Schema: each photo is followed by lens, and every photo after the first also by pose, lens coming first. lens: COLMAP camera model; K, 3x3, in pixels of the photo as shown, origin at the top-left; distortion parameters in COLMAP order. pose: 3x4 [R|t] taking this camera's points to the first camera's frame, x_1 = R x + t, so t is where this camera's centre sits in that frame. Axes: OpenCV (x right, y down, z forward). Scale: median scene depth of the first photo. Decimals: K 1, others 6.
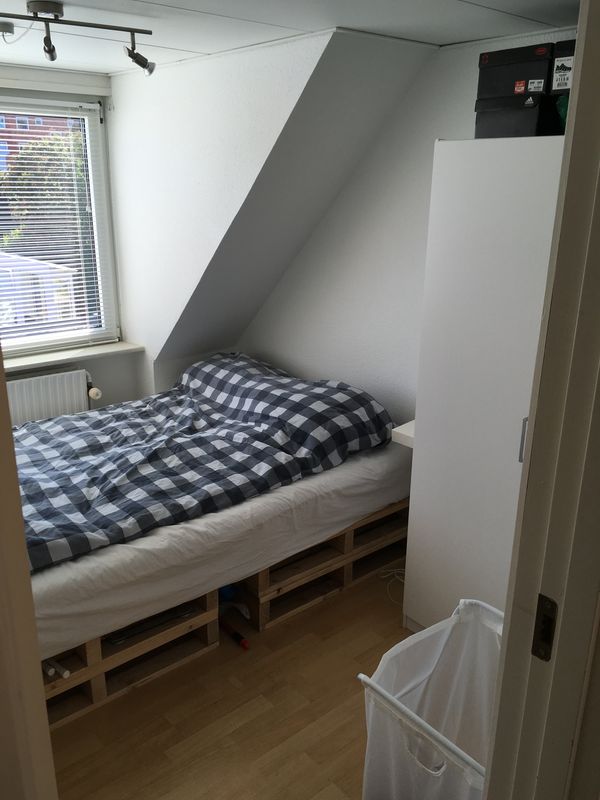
lens RADIAL K [[679.5, 0, 295.8], [0, 679.5, 399.7], [0, 0, 1]] dist [0.090576, -0.145013]
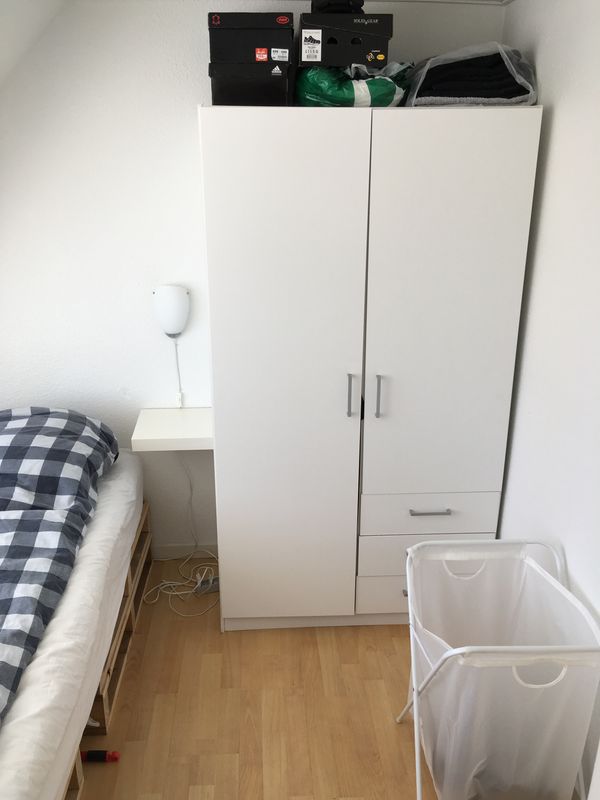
lens RADIAL K [[679.5, 0, 295.8], [0, 679.5, 399.7], [0, 0, 1]] dist [0.090576, -0.145013]
pose [[0.605649, -0.273668, 0.747192, -0.489775], [0.249279, 0.956986, 0.148451, -0.108079], [-0.755678, 0.096351, 0.647817, 0.350213]]
